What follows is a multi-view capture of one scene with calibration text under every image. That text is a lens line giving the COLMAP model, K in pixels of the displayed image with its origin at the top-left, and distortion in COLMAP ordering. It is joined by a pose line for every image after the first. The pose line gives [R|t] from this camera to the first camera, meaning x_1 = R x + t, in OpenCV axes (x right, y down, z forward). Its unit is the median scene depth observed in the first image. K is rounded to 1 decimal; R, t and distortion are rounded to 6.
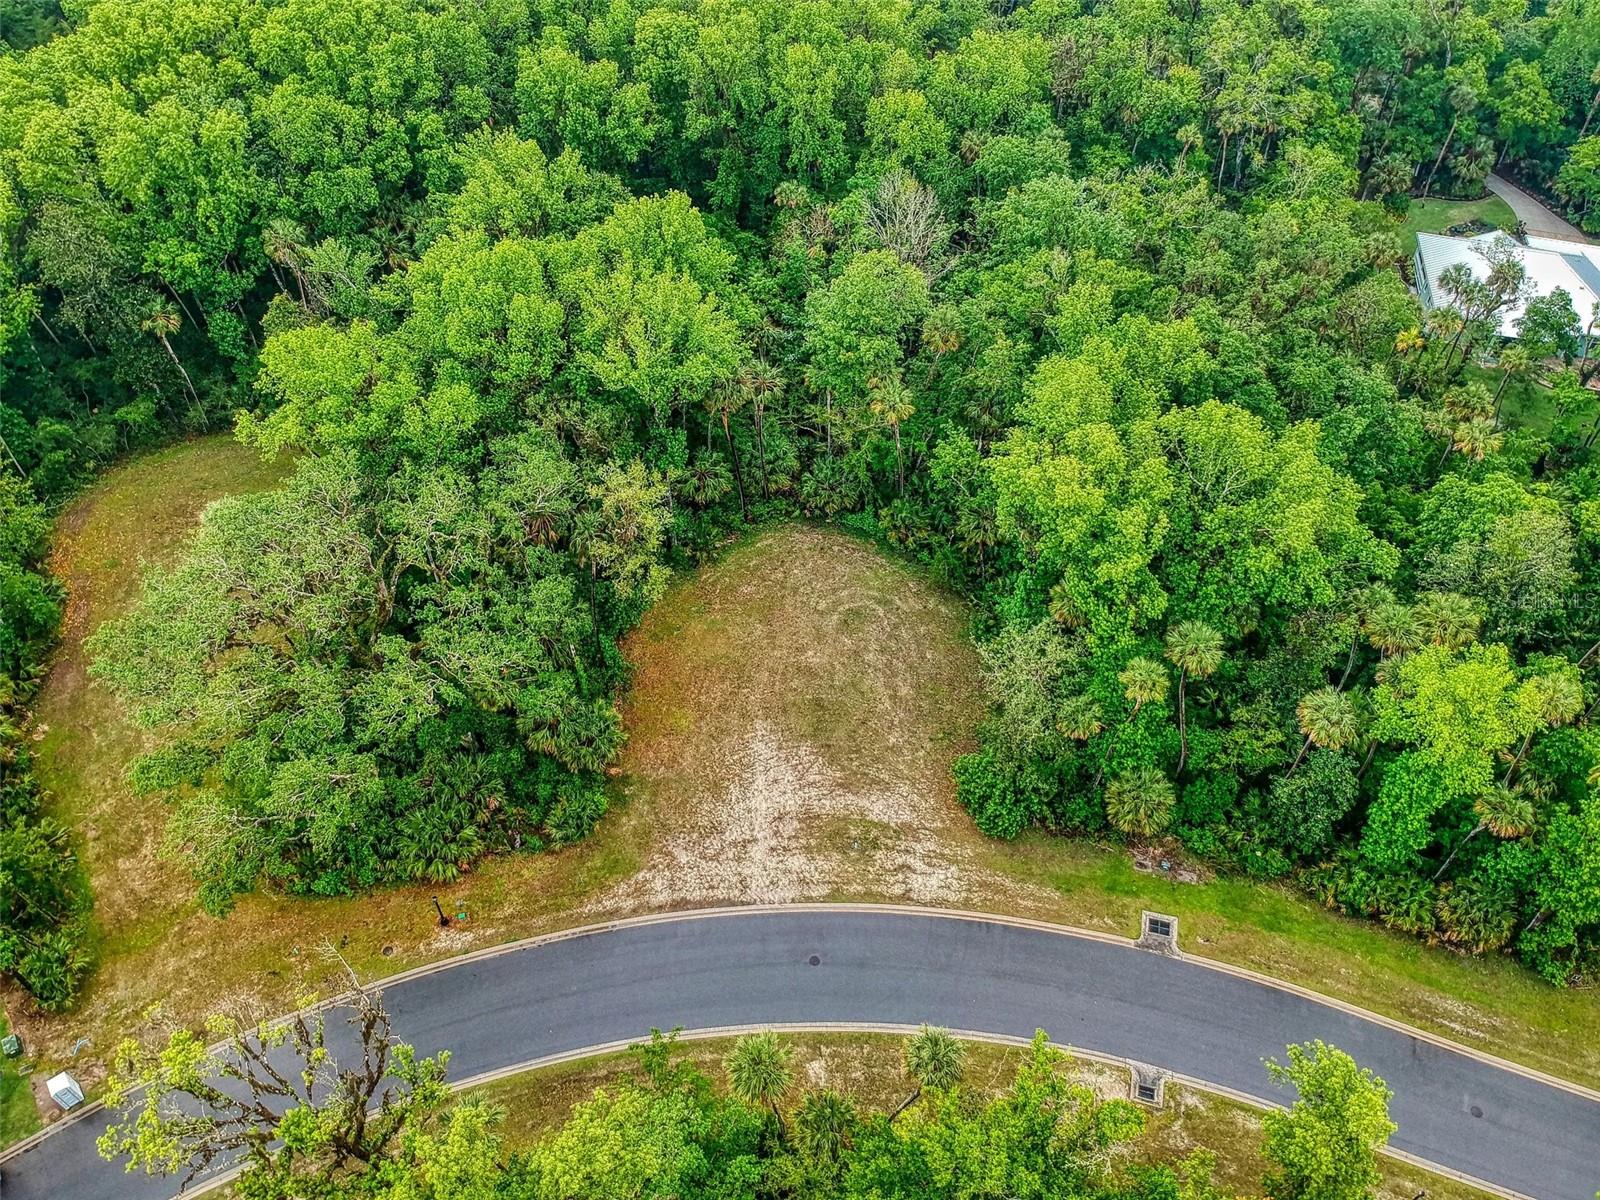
lens RADIAL K [[1179.3, 0, 802.6], [0, 1179.3, 589.0], [0, 0, 1]] dist [0.068816, -0.142599]
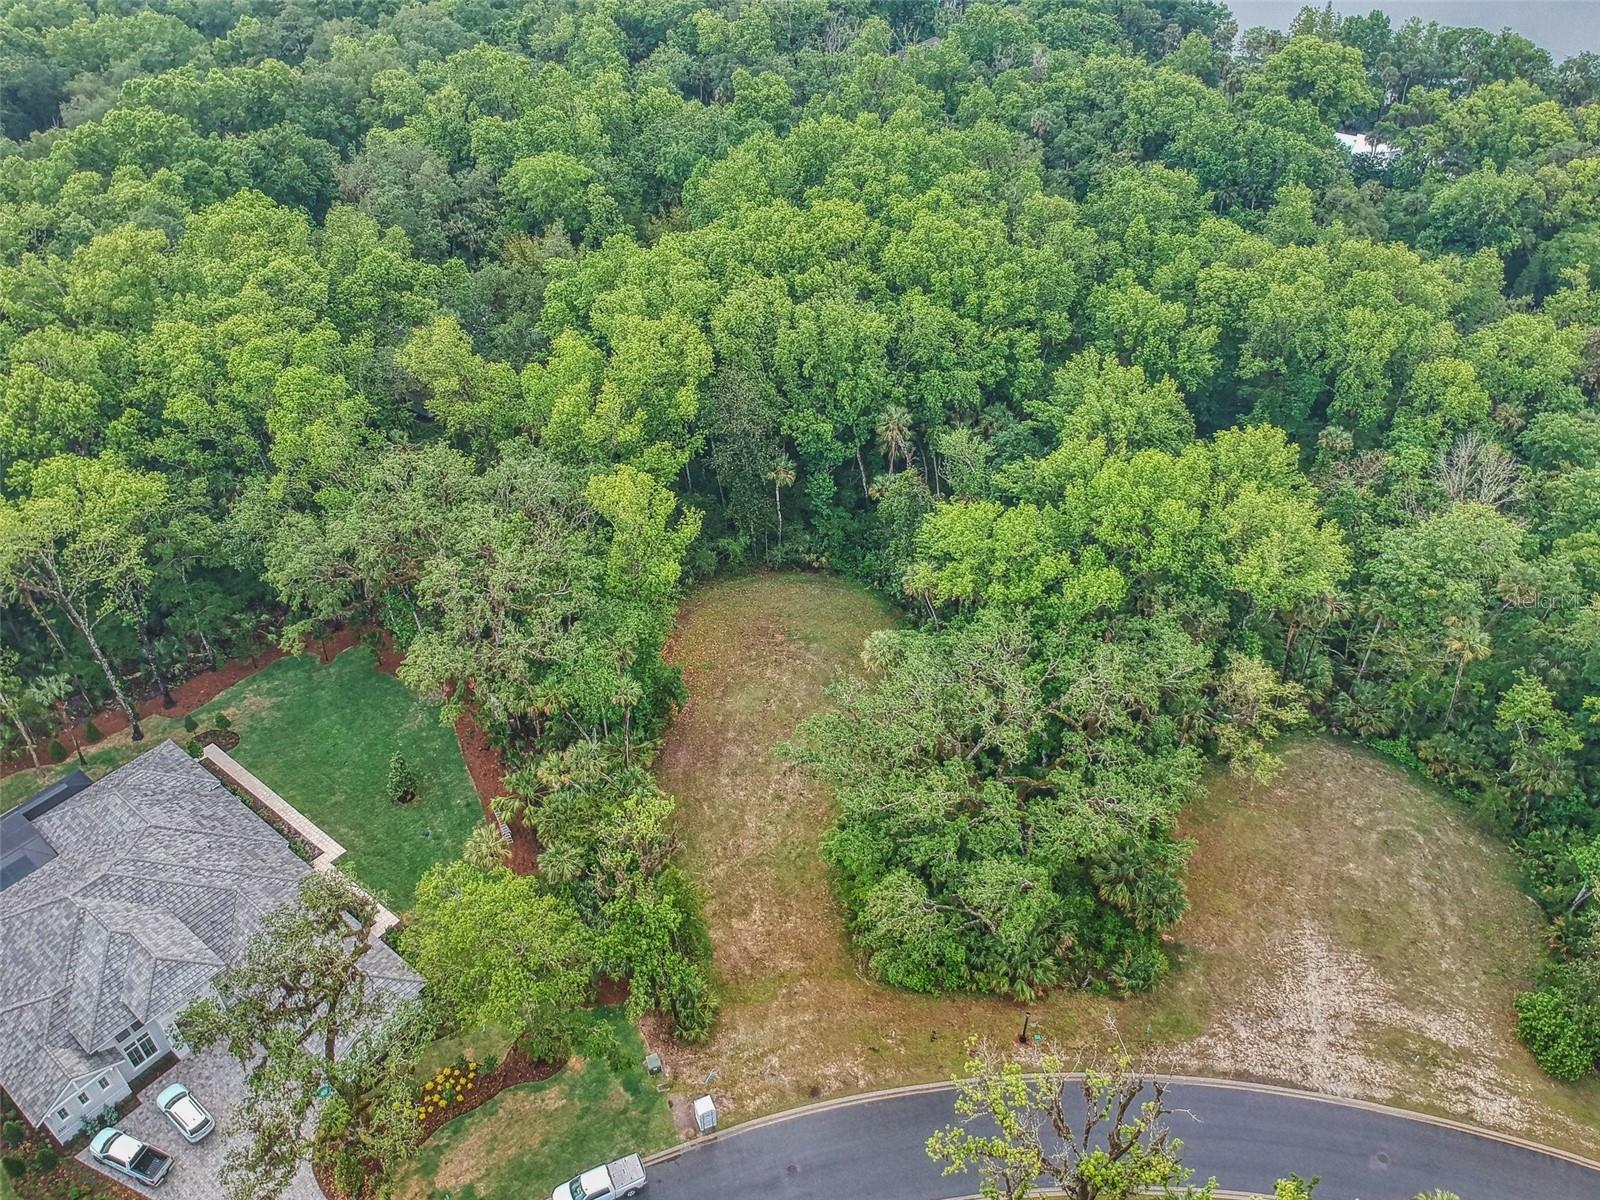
lens RADIAL K [[1220.8, 0, 792.1], [0, 1220.8, 605.7], [0, 0, 1]] dist [0.042847, -0.088385]
pose [[0.966077, 0.157130, -0.204955, -0.316779], [-0.186438, 0.973496, -0.132460, 0.074590], [0.178709, 0.166178, 0.969767, -0.191272]]
